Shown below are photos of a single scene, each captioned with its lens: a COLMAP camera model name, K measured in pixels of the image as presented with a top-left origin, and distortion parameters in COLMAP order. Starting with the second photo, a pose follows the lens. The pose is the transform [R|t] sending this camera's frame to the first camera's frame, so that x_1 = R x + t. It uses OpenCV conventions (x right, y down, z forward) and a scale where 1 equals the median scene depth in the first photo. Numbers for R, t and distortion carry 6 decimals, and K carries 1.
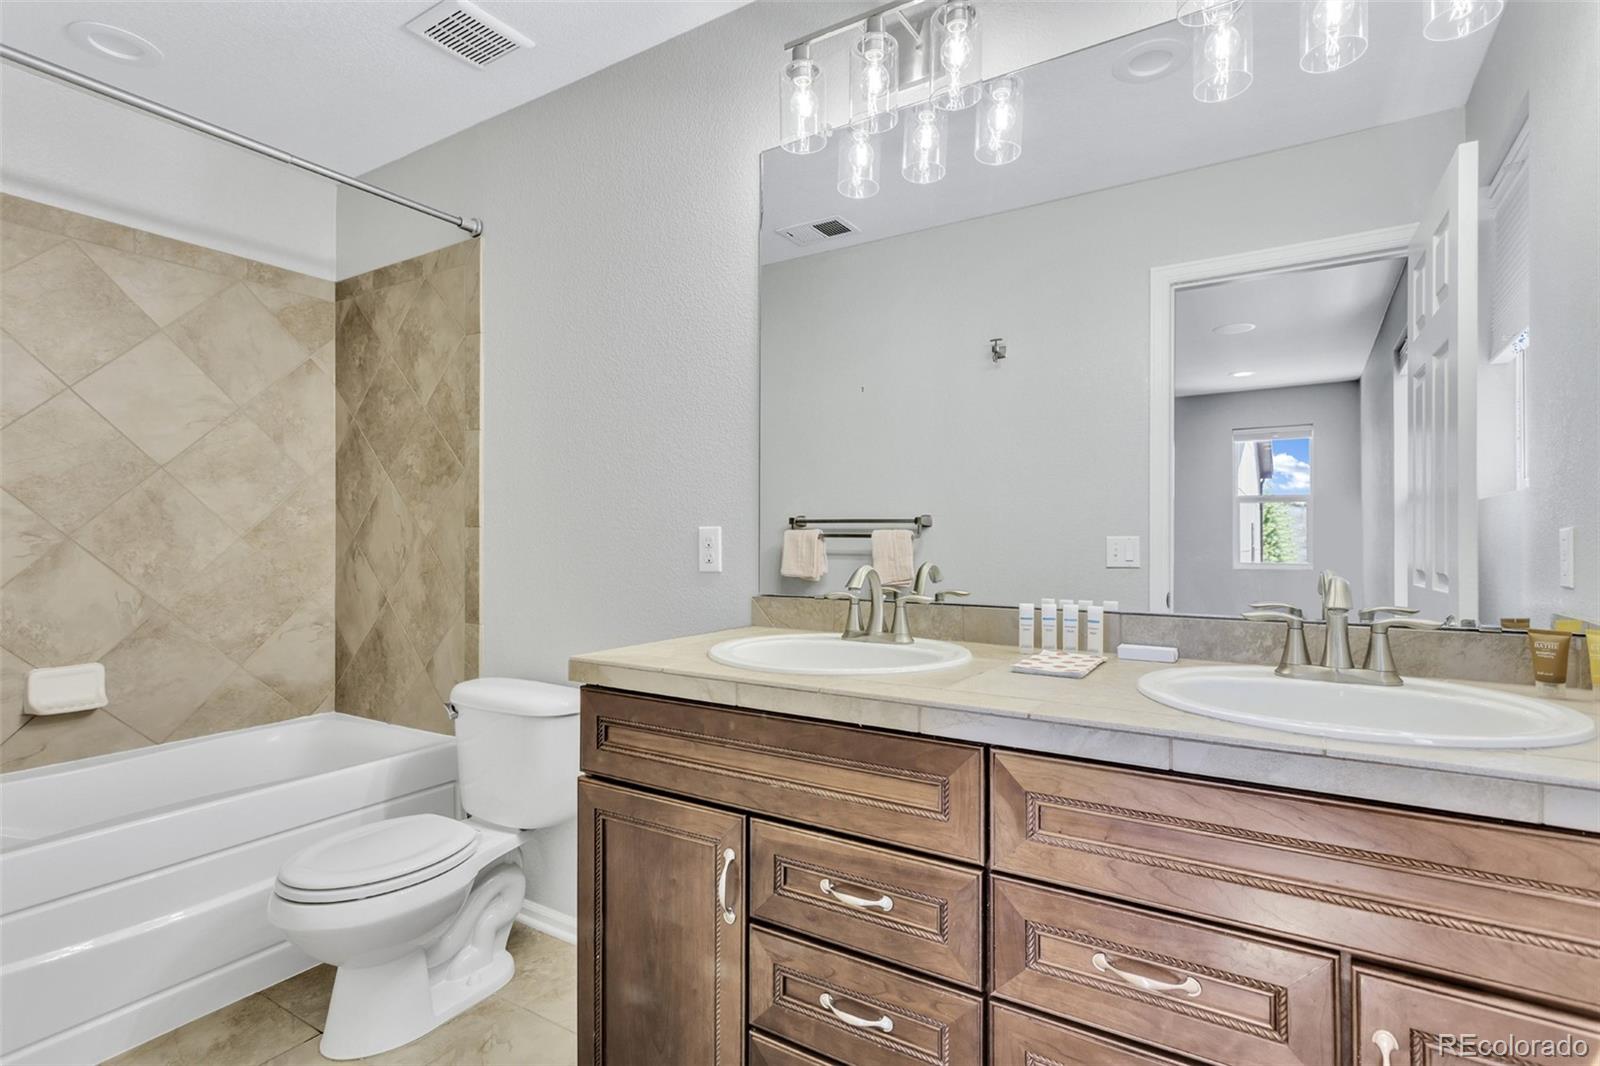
lens RADIAL K [[784.9, 0, 799.8], [0, 784.9, 523.6], [0, 0, 1]] dist [-0.011467, 0.000692]
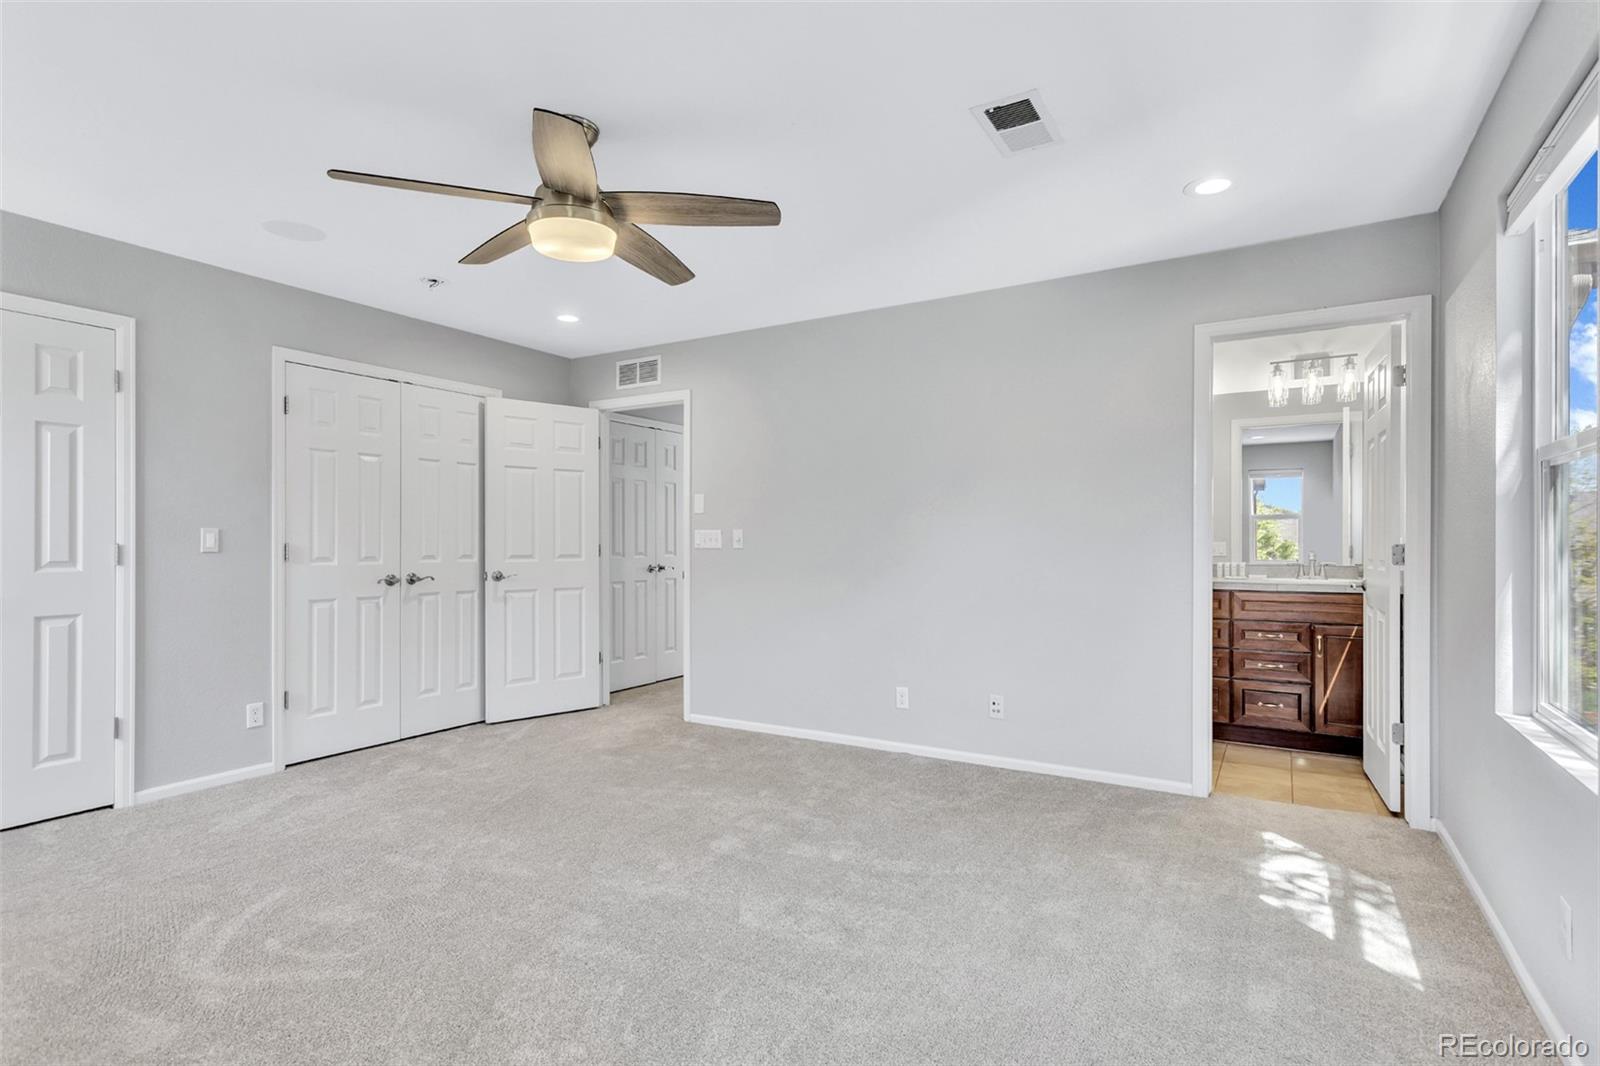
lens RADIAL K [[784.9, 0, 799.8], [0, 784.9, 523.6], [0, 0, 1]] dist [-0.011467, 0.000692]
pose [[0.999944, -0.003010, 0.010186, -1.918088], [0.002931, 0.999965, 0.007775, -0.118983], [-0.010209, -0.007744, 0.999918, -2.889557]]
